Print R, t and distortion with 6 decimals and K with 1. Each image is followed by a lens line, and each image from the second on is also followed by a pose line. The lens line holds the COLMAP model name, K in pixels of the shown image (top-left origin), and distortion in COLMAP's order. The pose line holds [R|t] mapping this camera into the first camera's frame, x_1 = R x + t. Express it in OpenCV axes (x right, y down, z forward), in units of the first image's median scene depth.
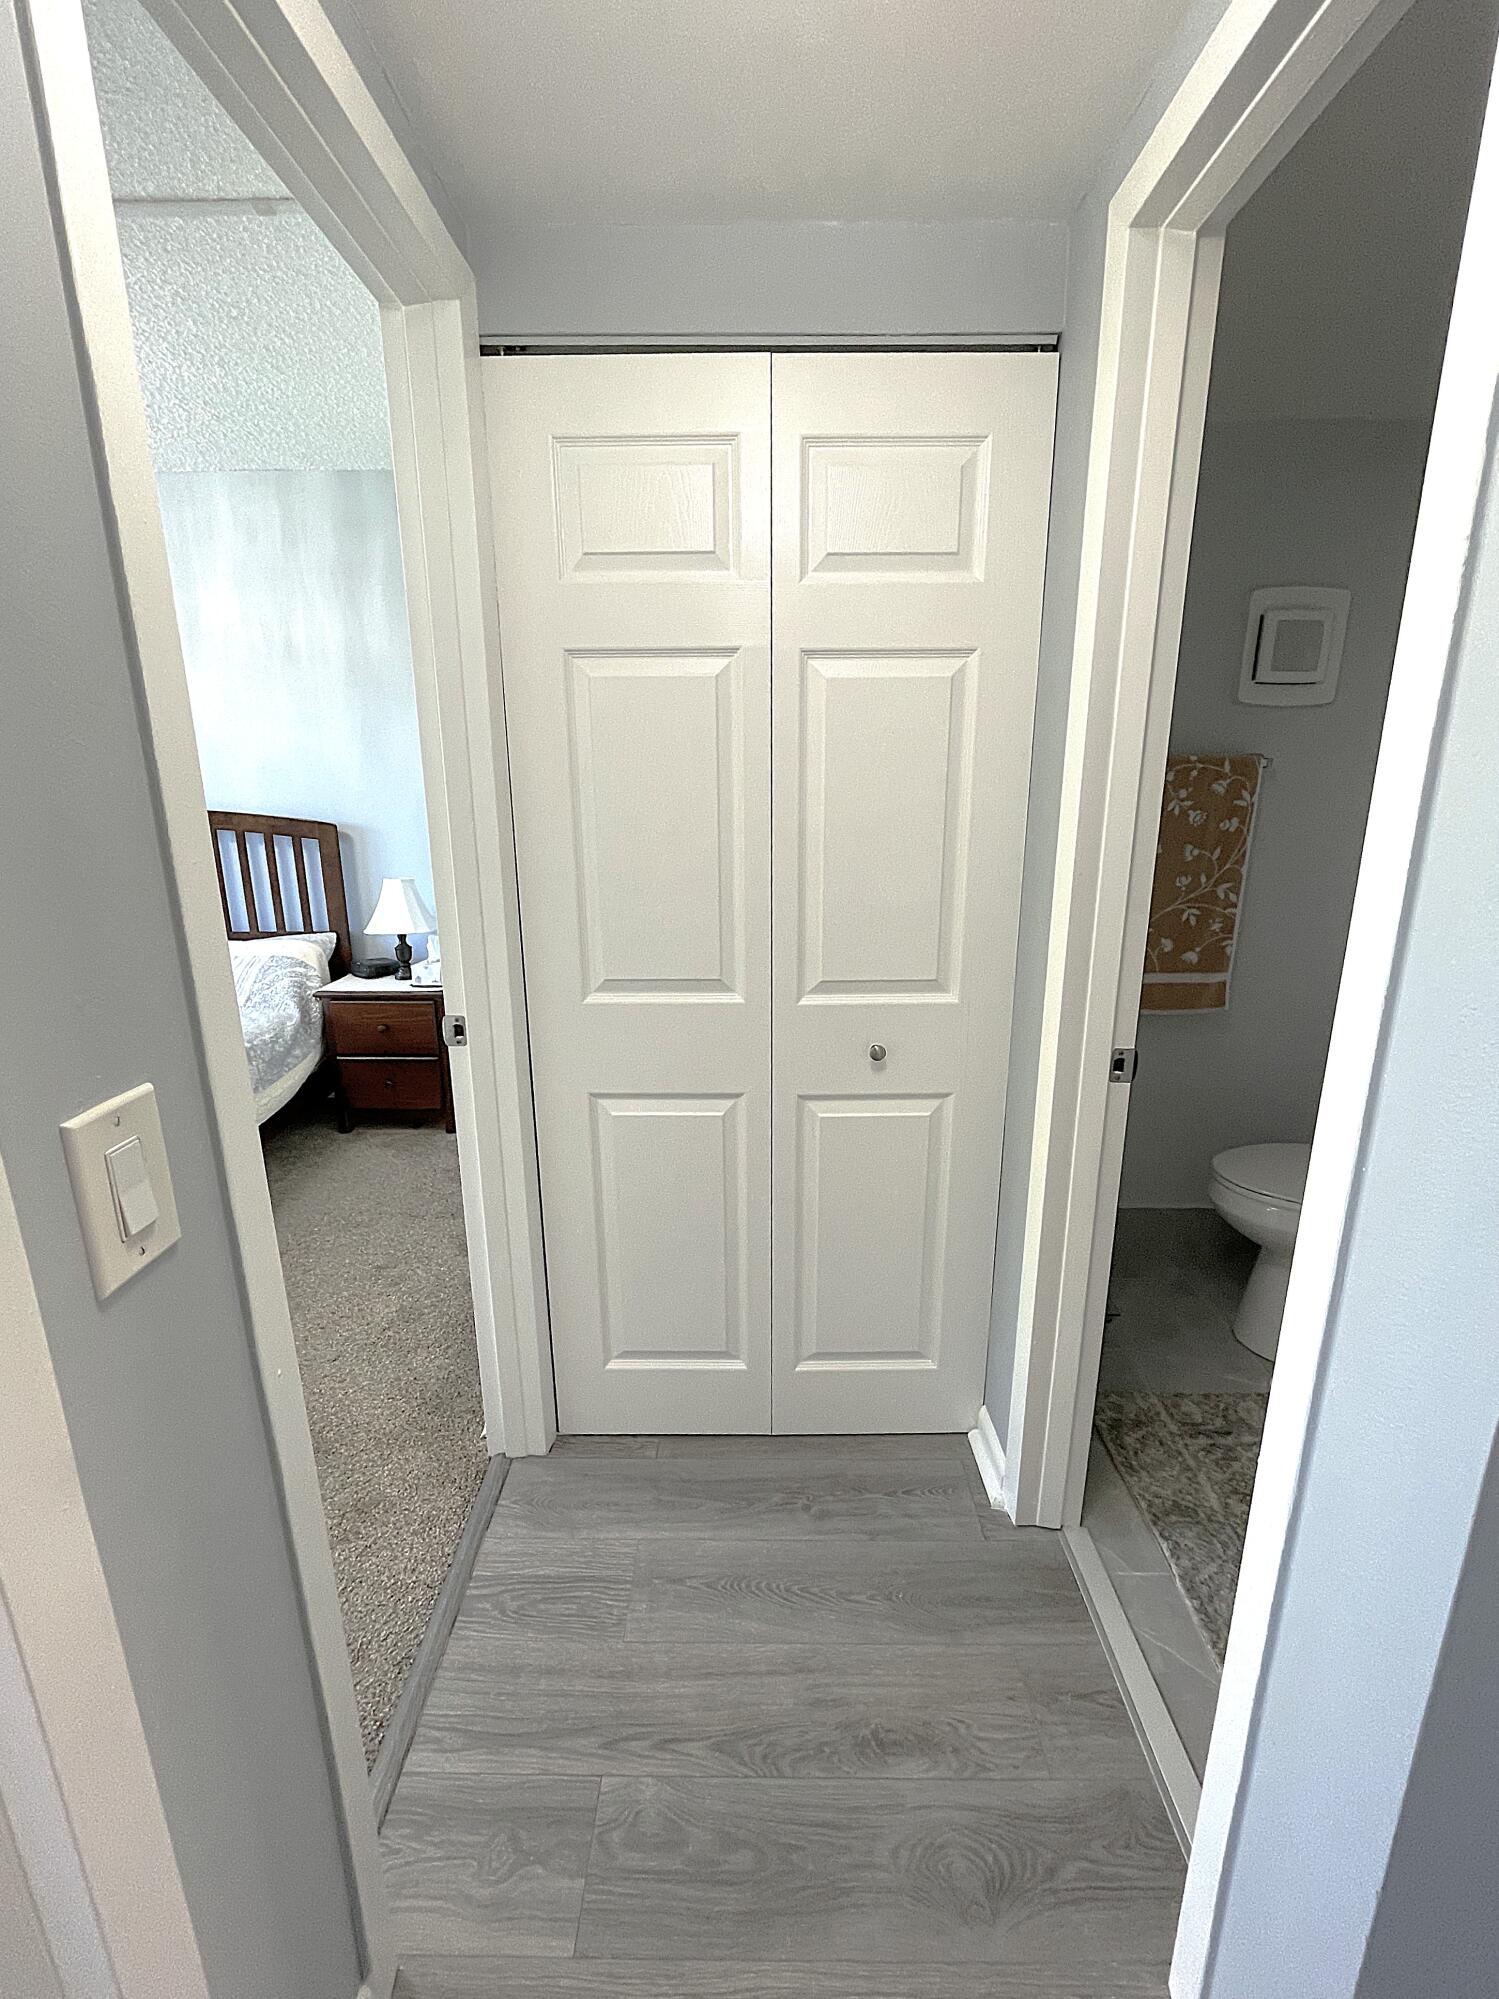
lens RADIAL K [[841.2, 0, 749.5], [0, 841.2, 999.5], [0, 0, 1]] dist [0.000254, -0.000318]
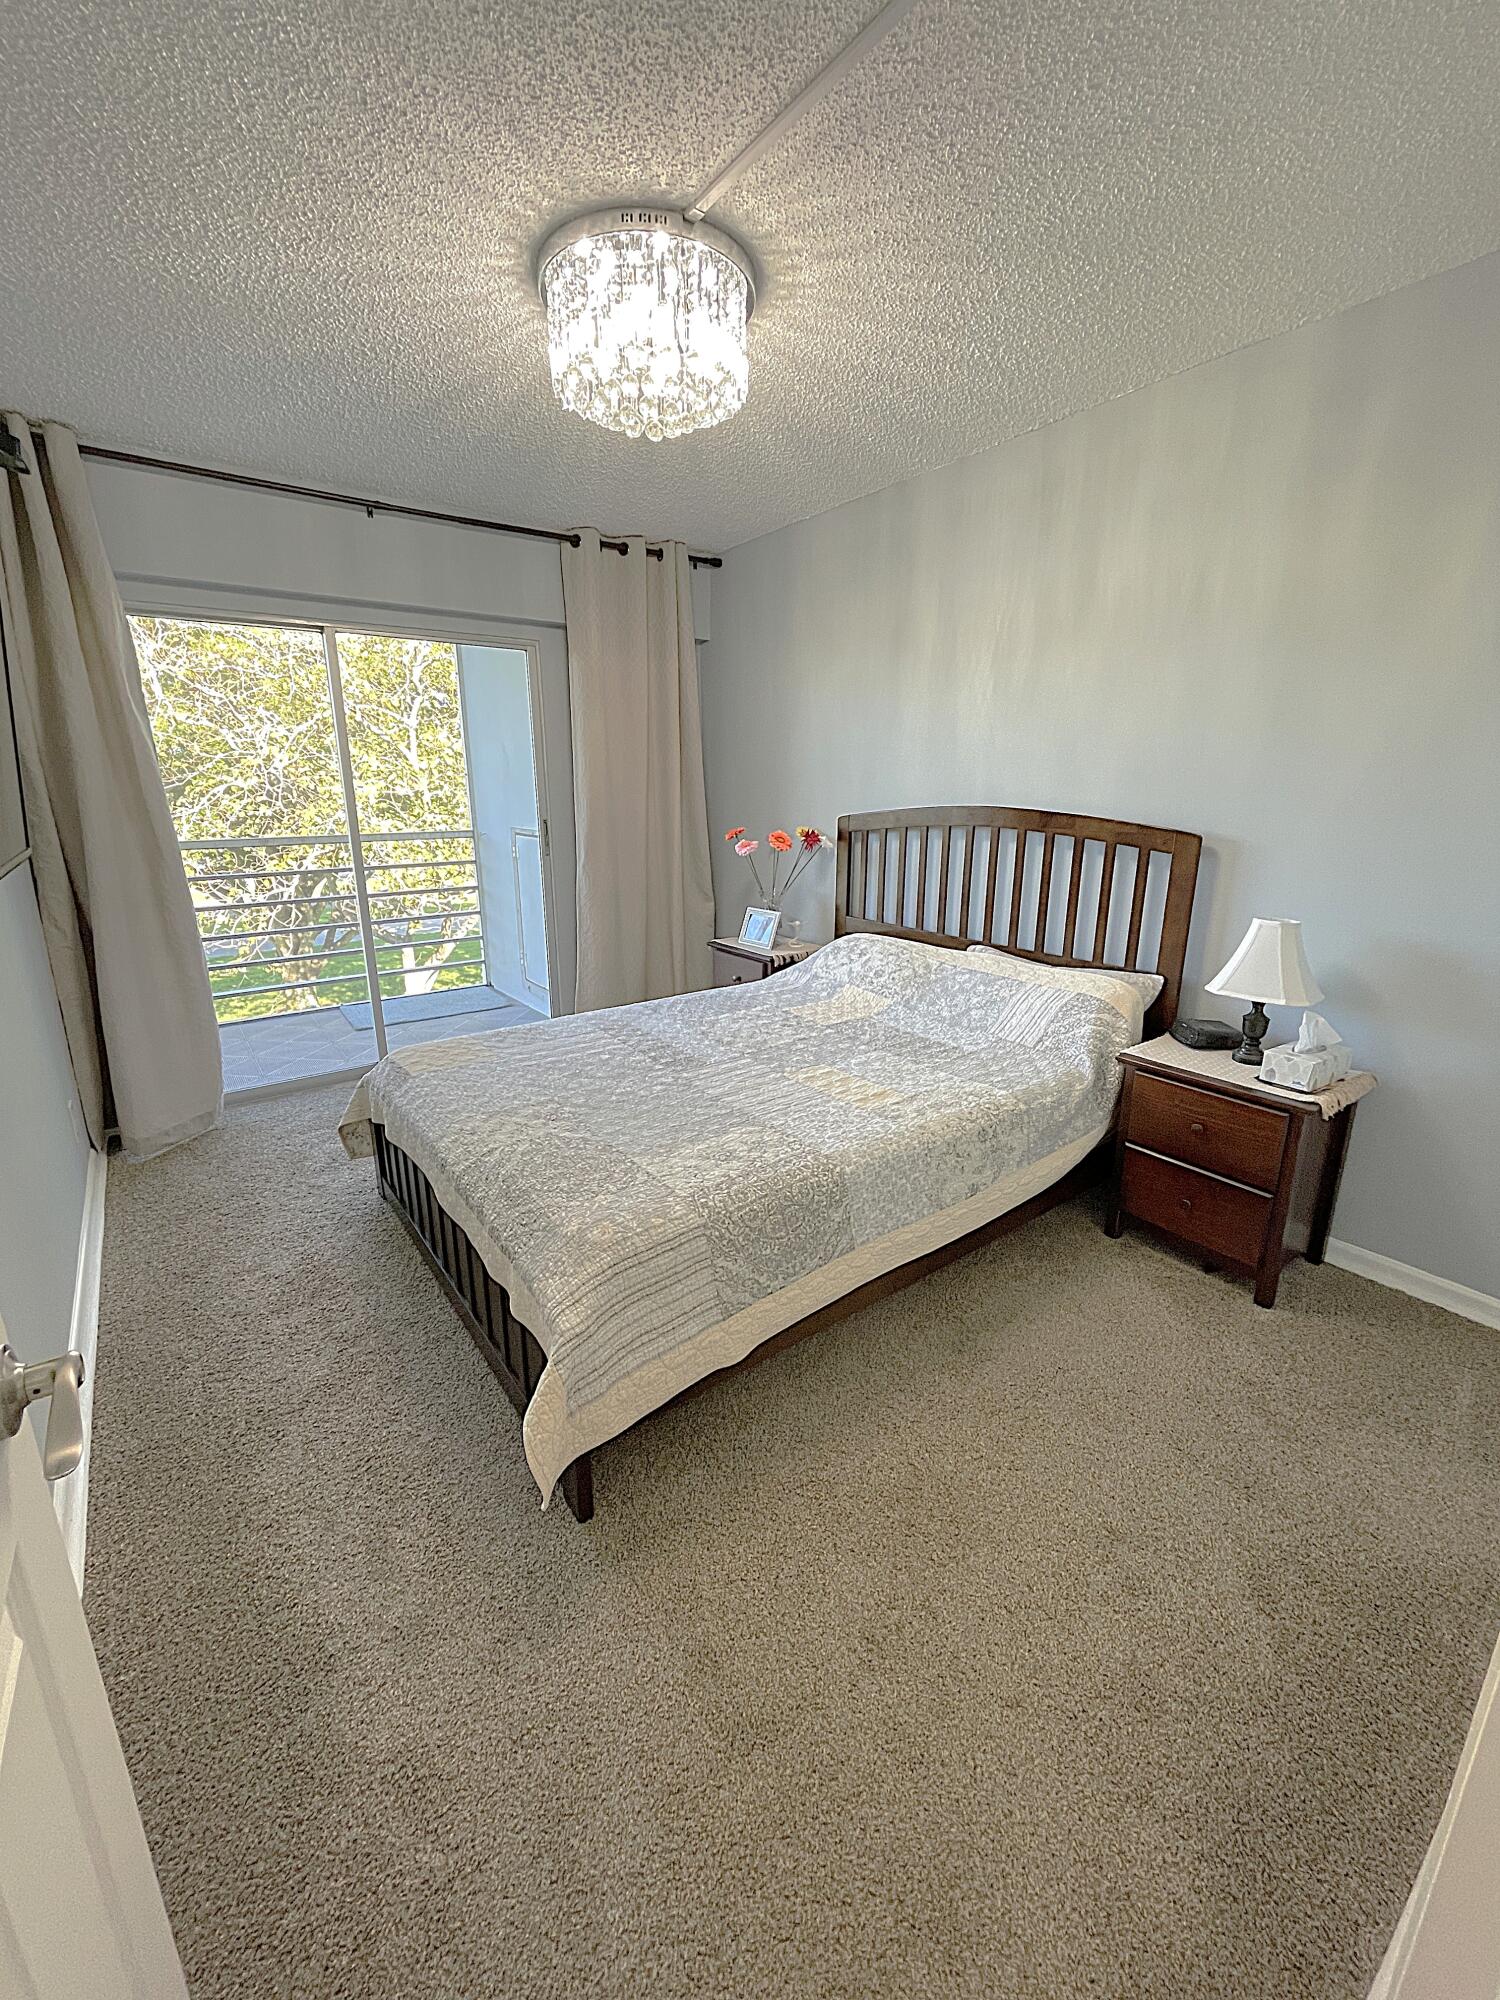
lens RADIAL K [[810.9, 0, 750.0], [0, 810.9, 1000.0], [0, 0, 1]] dist [0.000098, -0.000107]
pose [[0.605959, 0.208625, -0.767652, -0.322206], [-0.197116, 0.974281, 0.109184, -0.139728], [0.770687, 0.085155, 0.631498, 0.533486]]
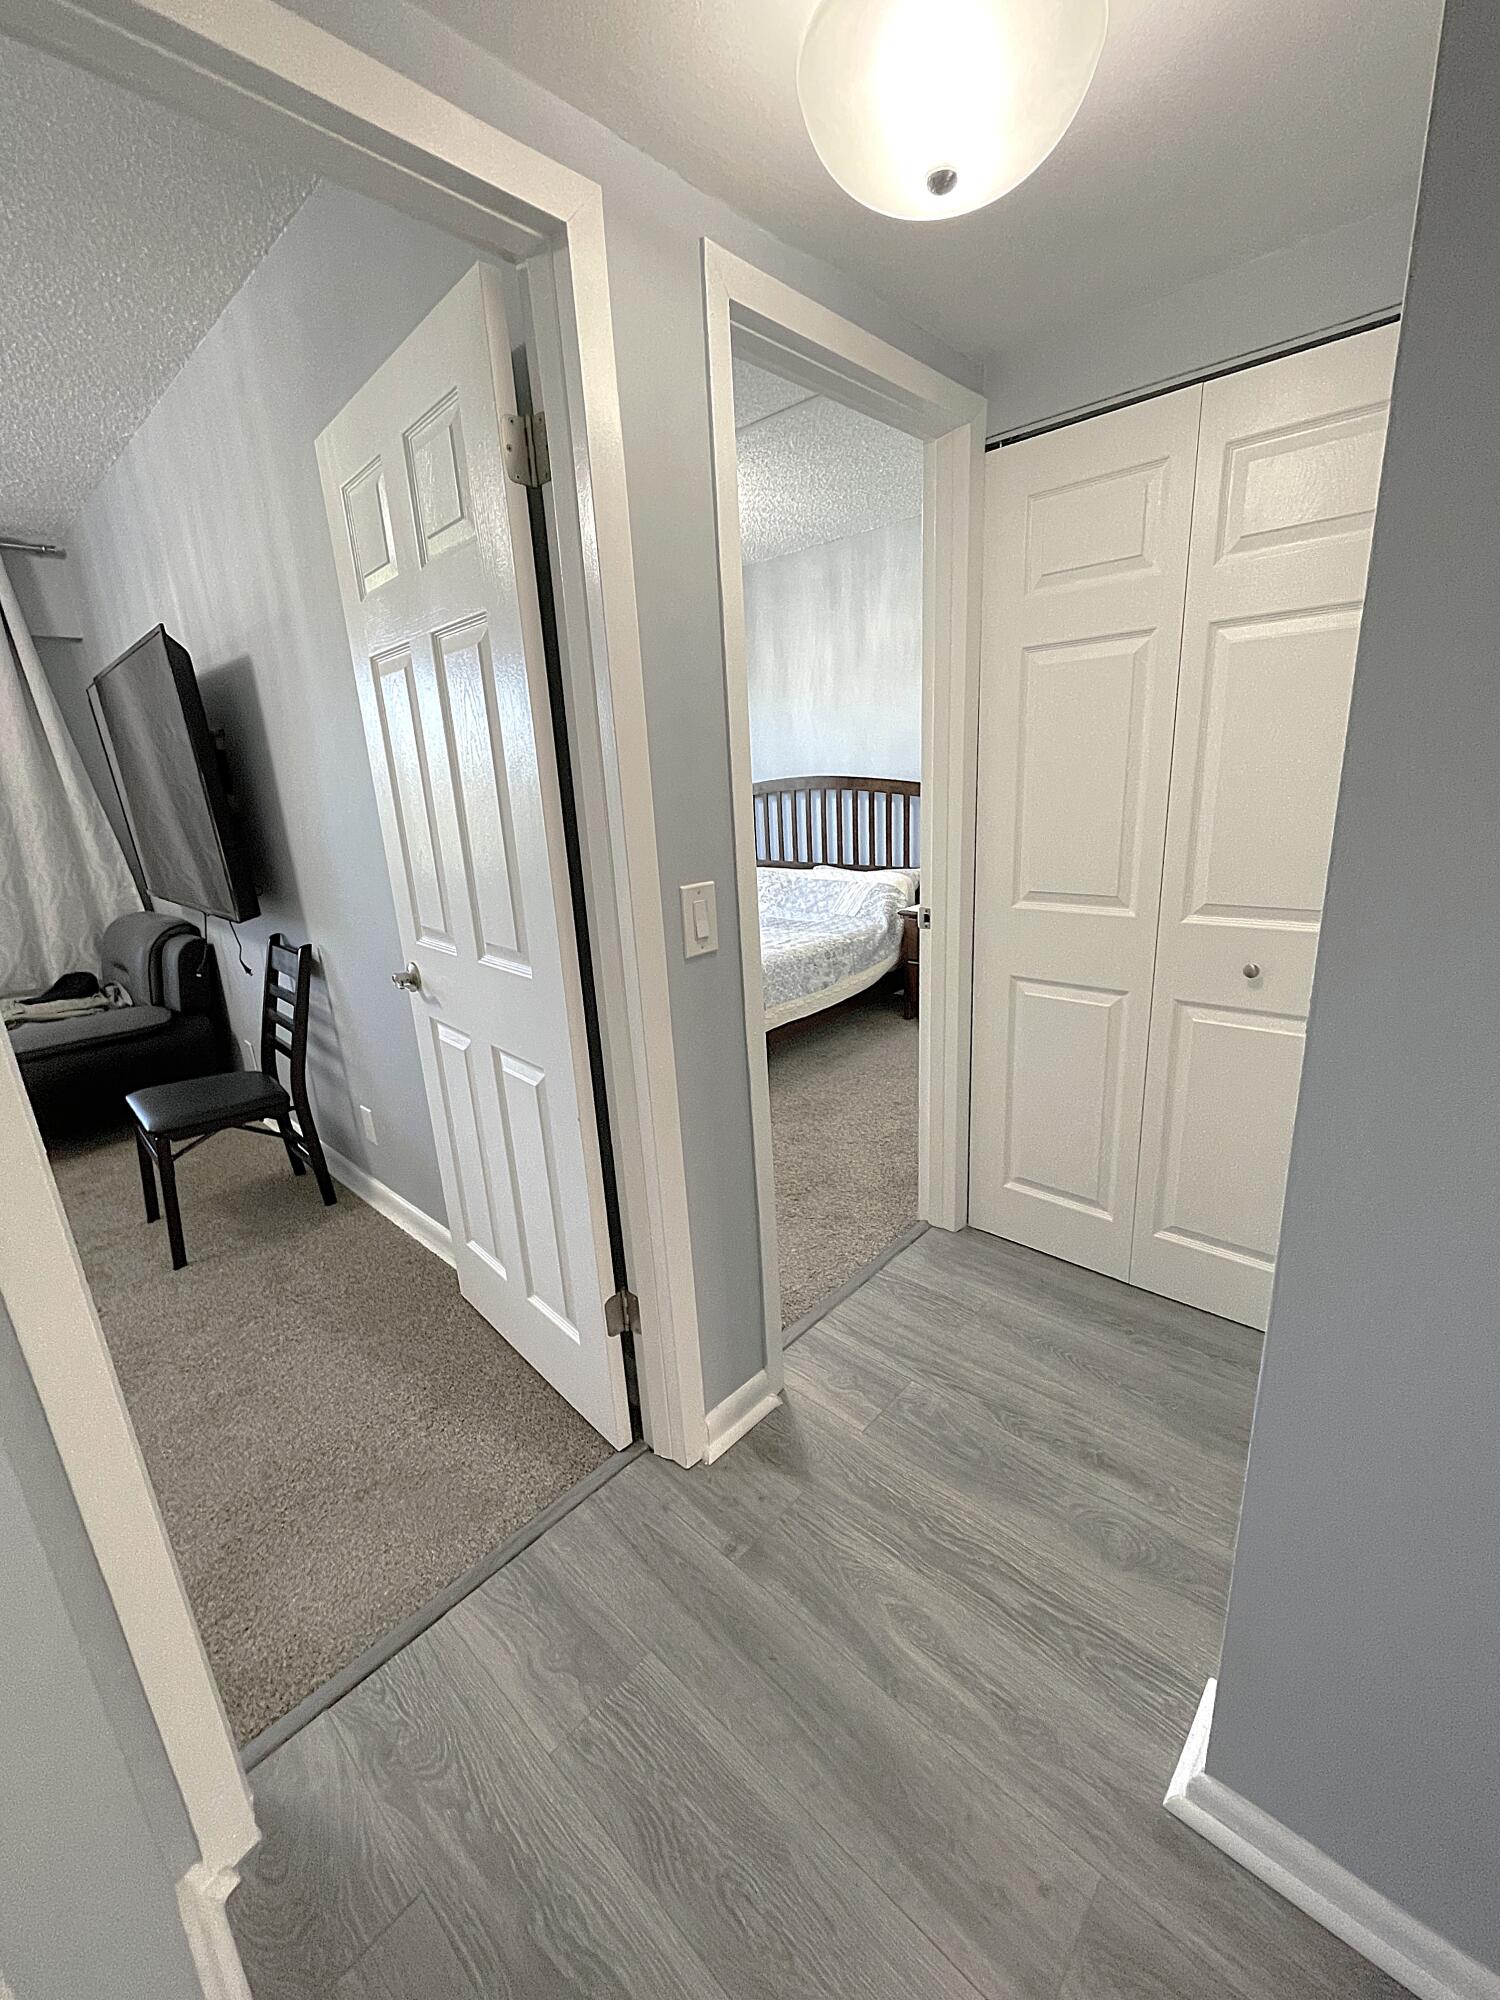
lens RADIAL K [[810.9, 0, 750.0], [0, 810.9, 1000.0], [0, 0, 1]] dist [0.000098, -0.000107]
pose [[0.738030, 0.151290, -0.657589, 0.362662], [-0.118703, 0.988452, 0.094188, 0.076471], [0.664245, 0.008544, 0.747466, -0.259176]]
